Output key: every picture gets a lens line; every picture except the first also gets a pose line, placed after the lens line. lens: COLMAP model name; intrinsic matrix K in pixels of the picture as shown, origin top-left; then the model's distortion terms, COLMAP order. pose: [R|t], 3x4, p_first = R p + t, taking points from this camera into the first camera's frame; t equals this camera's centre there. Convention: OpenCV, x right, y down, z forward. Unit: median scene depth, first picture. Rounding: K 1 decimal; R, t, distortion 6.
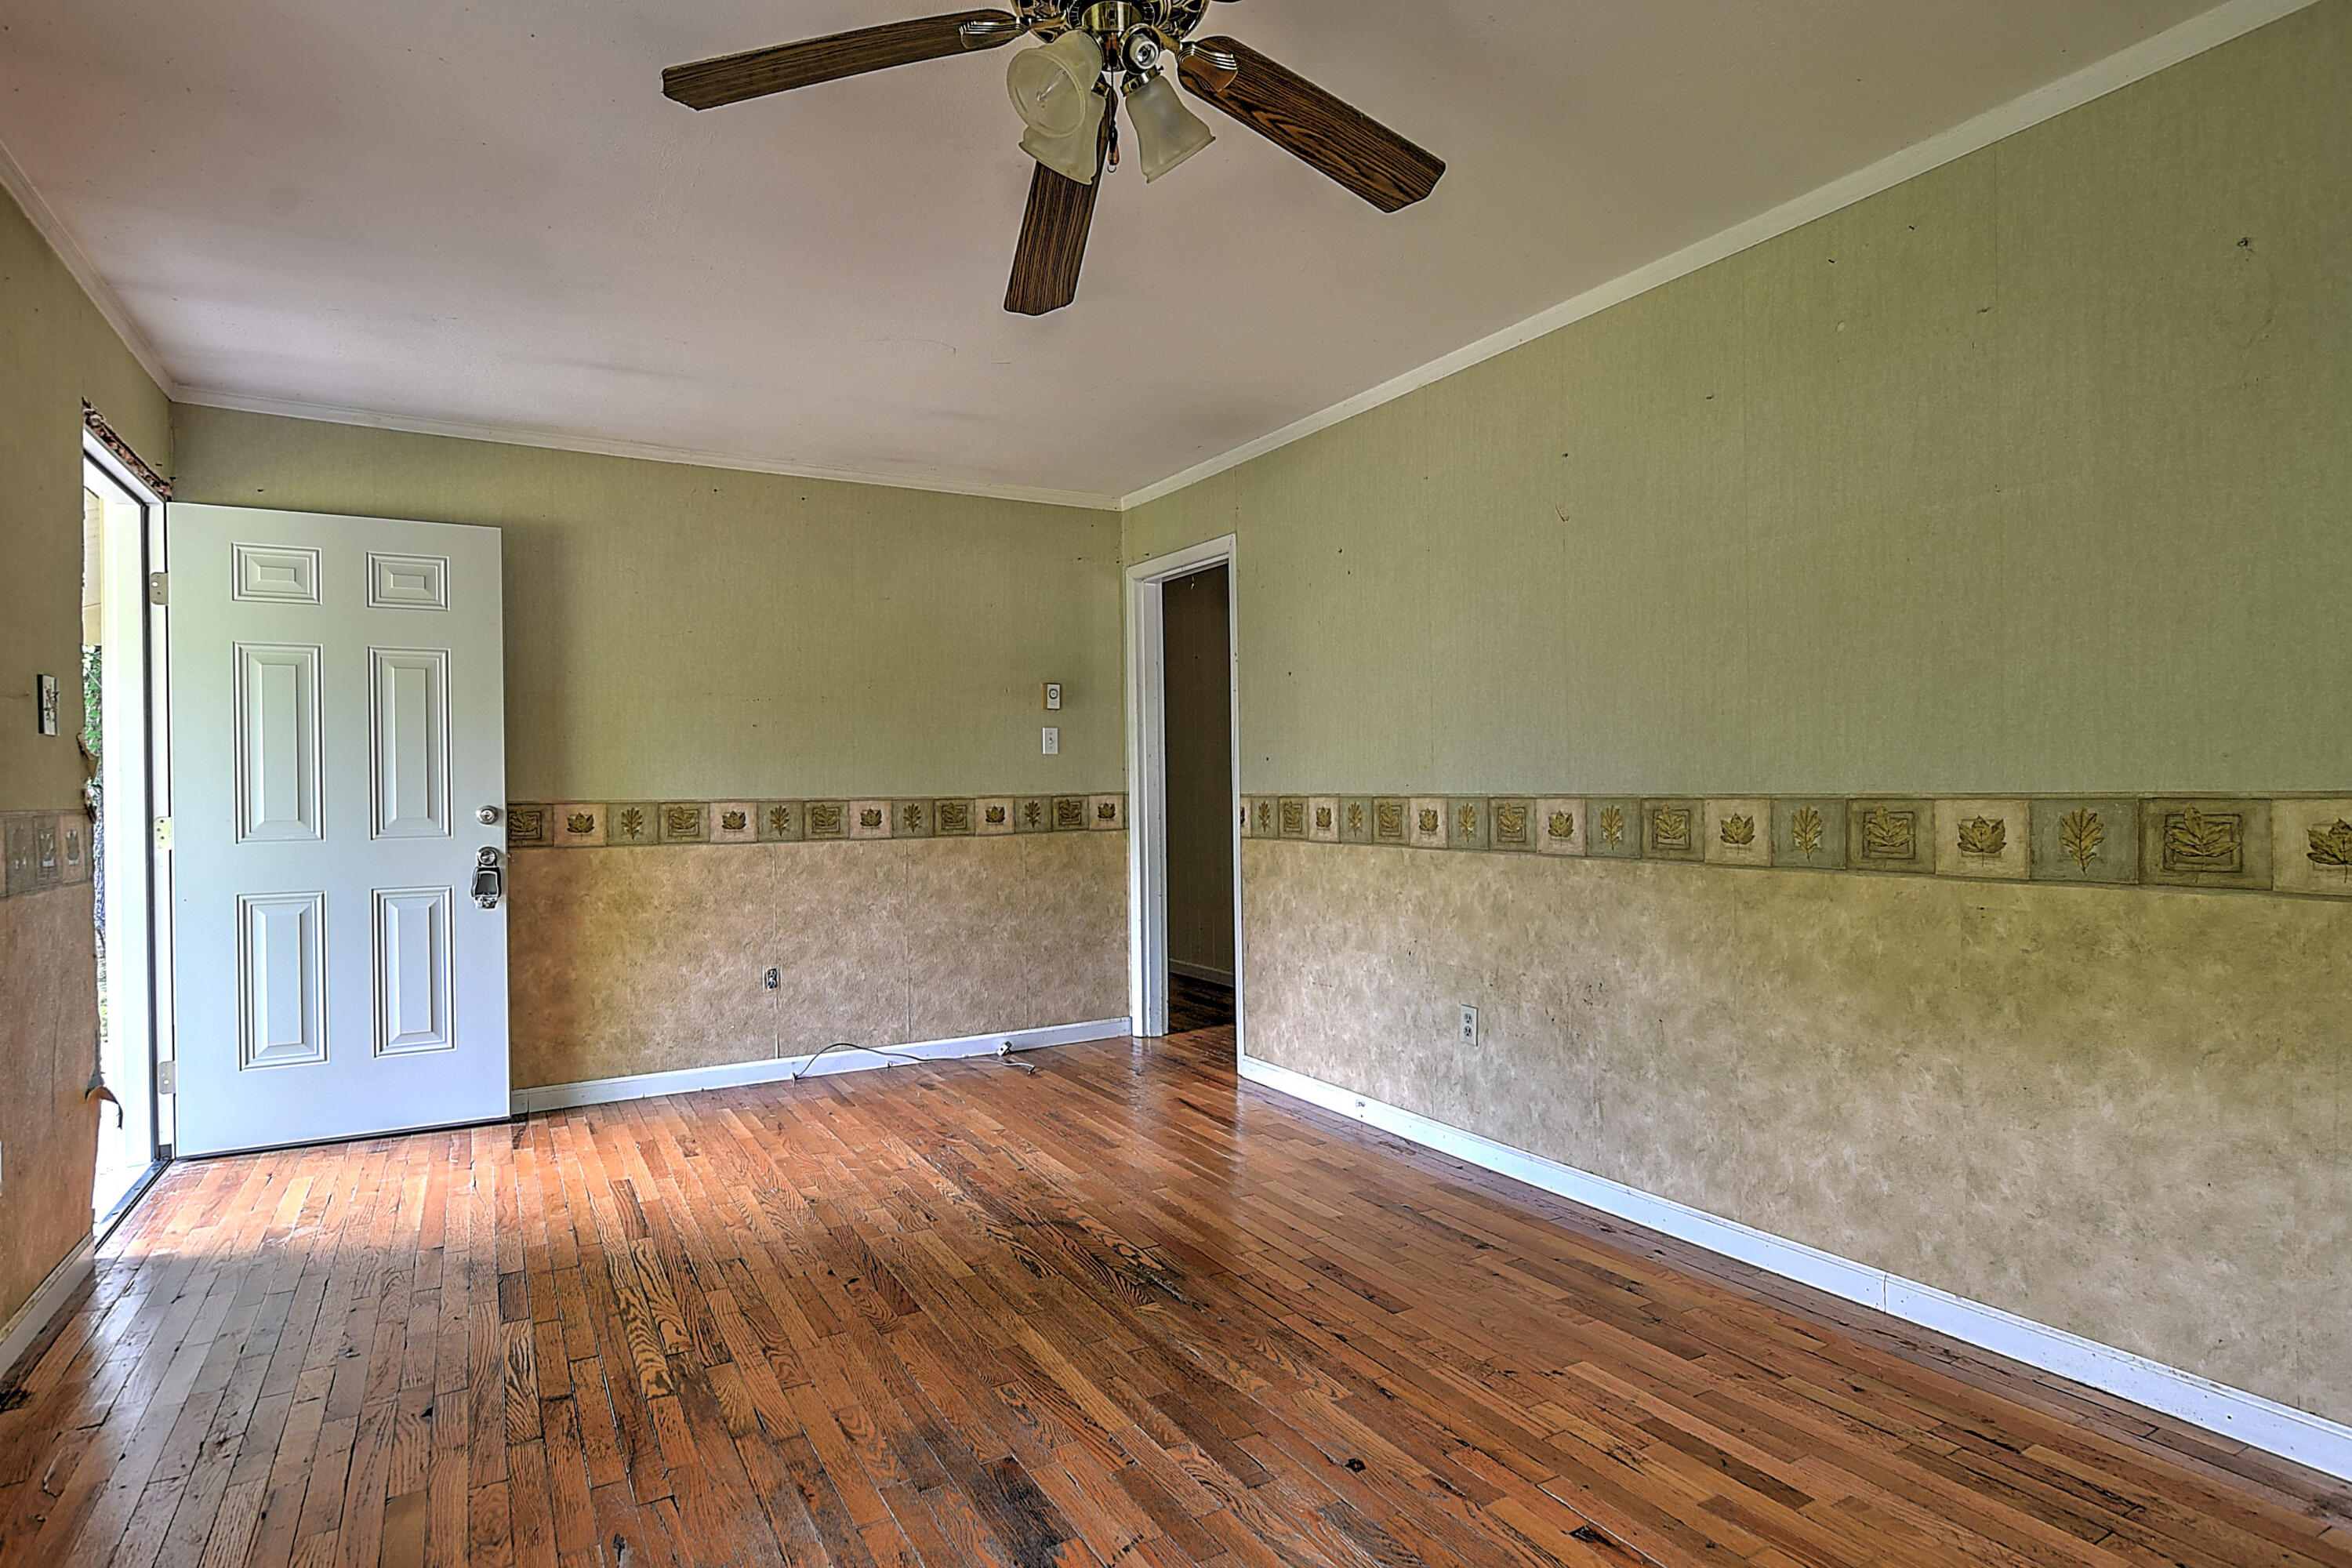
lens RADIAL K [[1211.6, 0, 1152.9], [0, 1211.6, 784.8], [0, 0, 1]] dist [-0.010491, 0.003773]
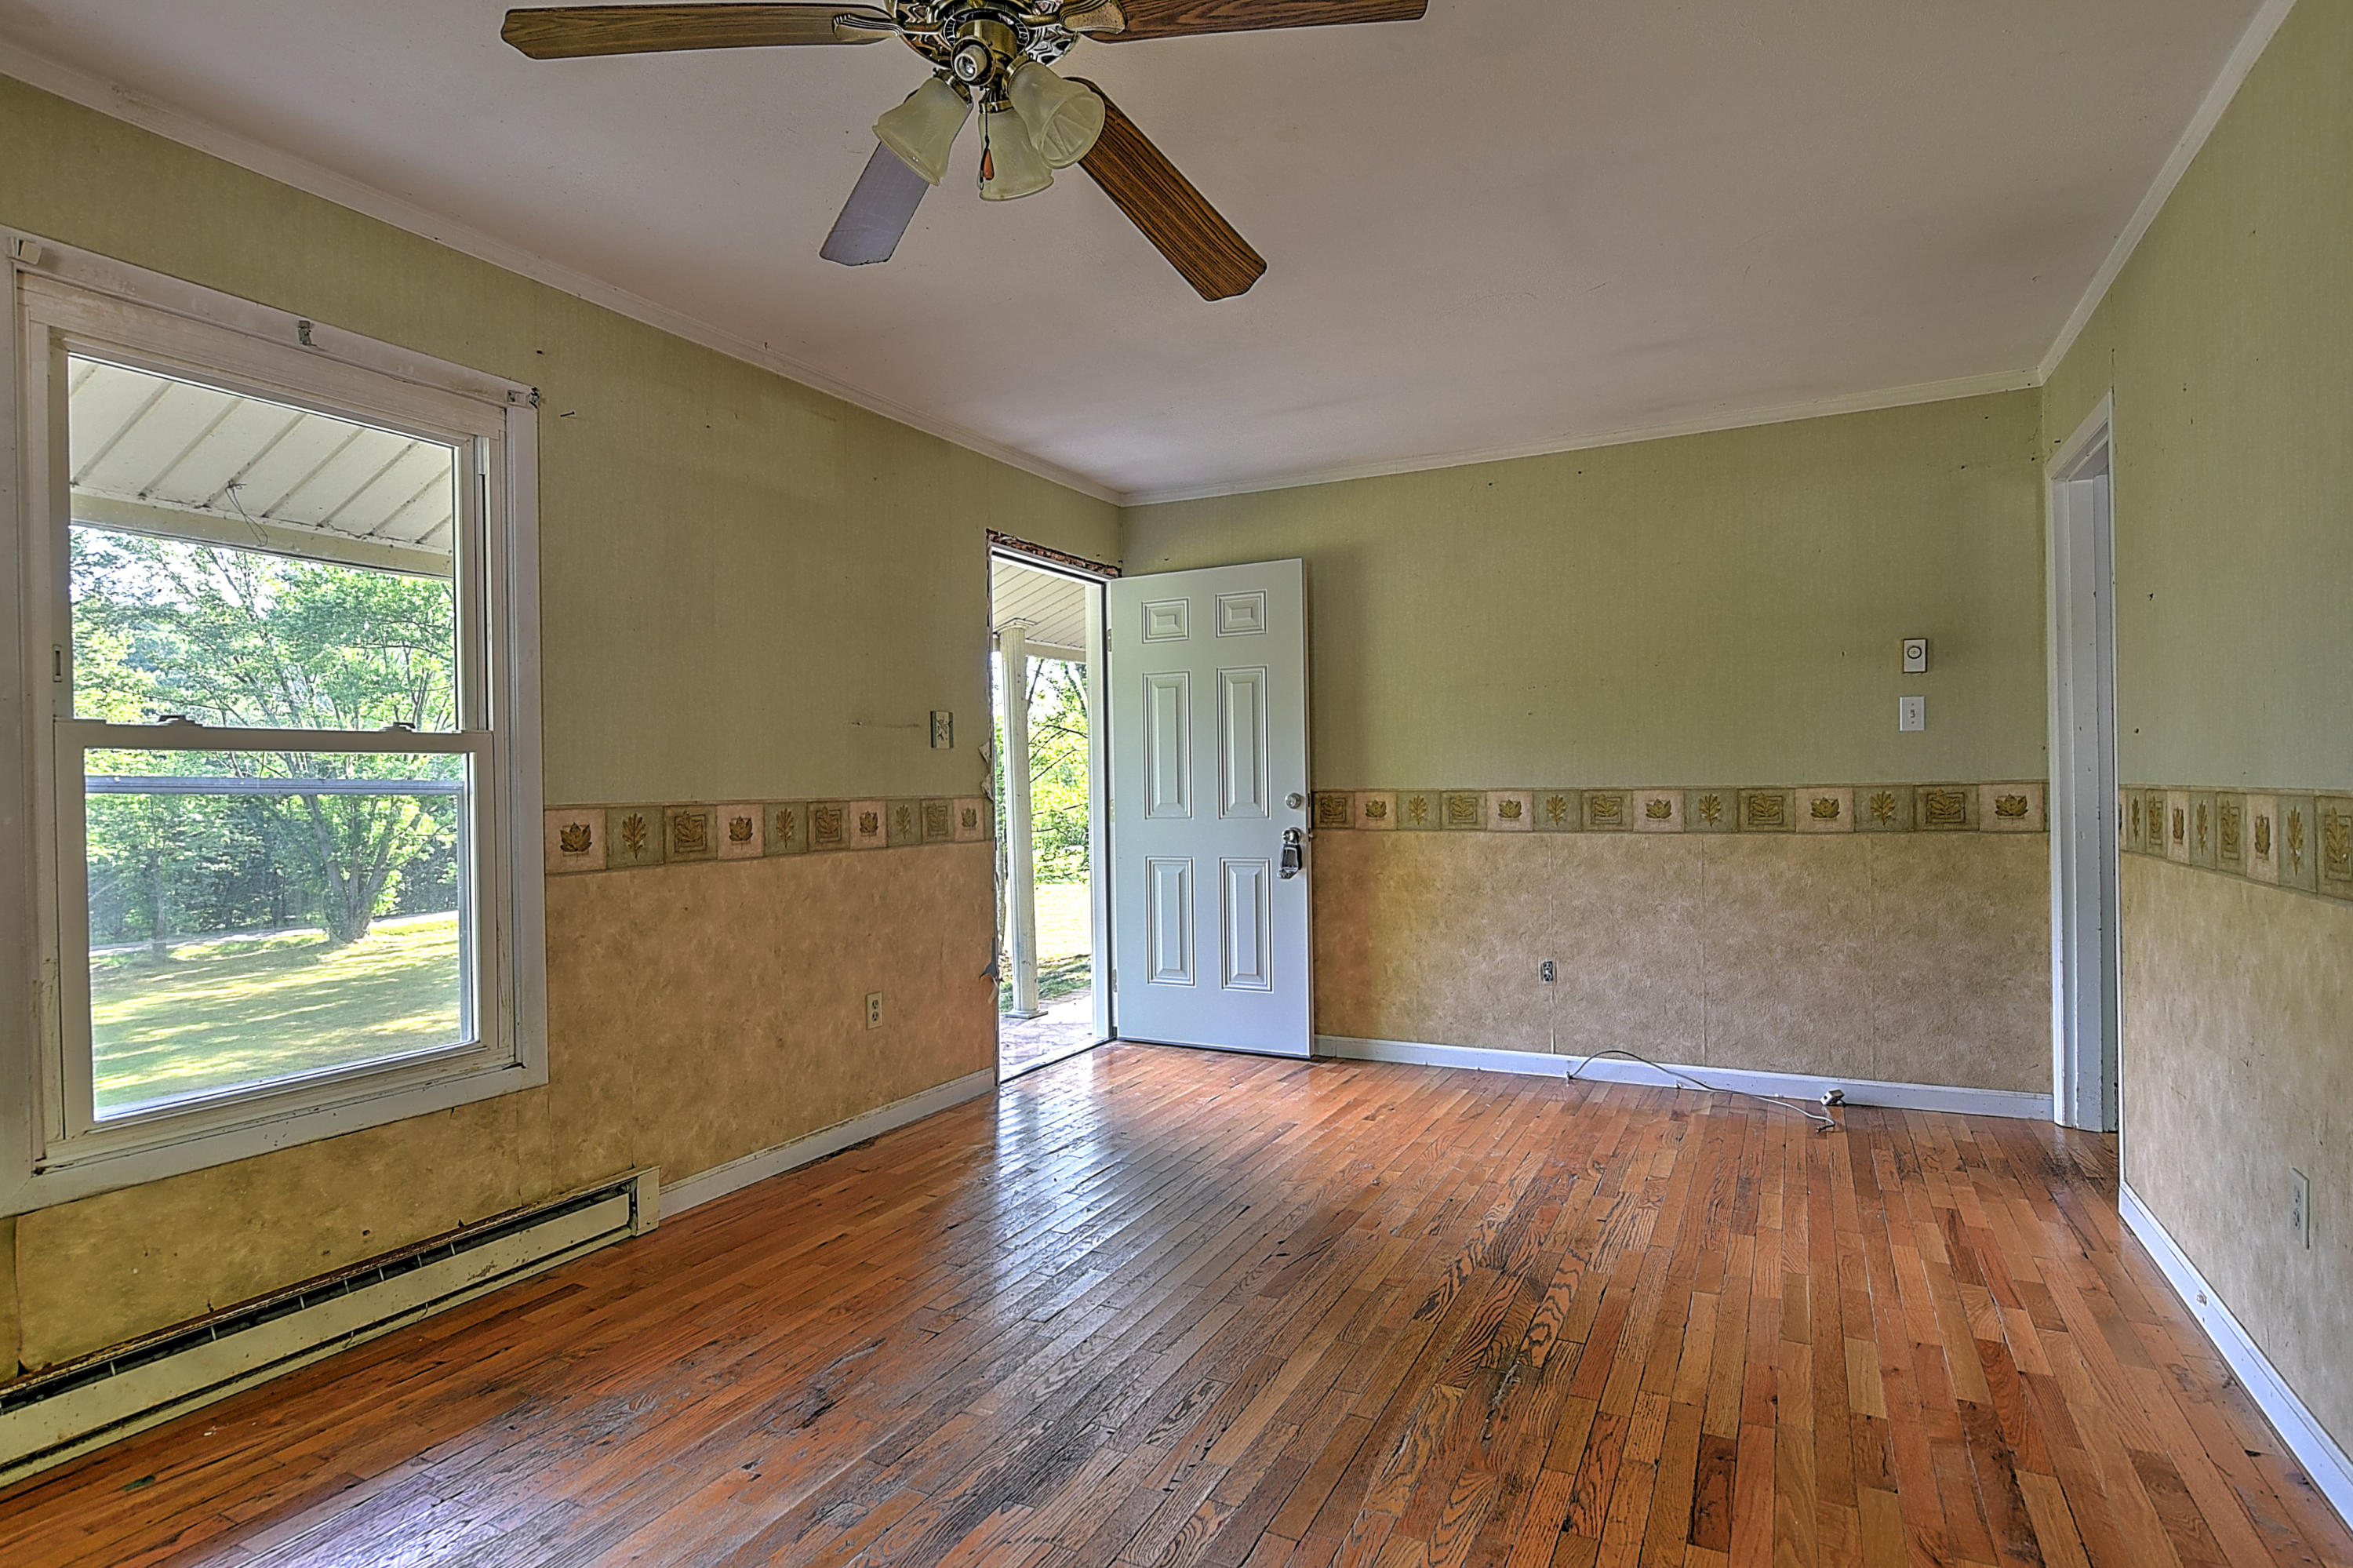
lens RADIAL K [[1212.1, 0, 1172.7], [0, 1212.1, 779.2], [0, 0, 1]] dist [-0.010491, 0.003773]
pose [[0.550631, -0.000929, -0.834748, 0.462182], [0.008763, 0.999951, 0.004667, -0.003685], [0.834702, -0.009885, 0.550612, 0.285557]]
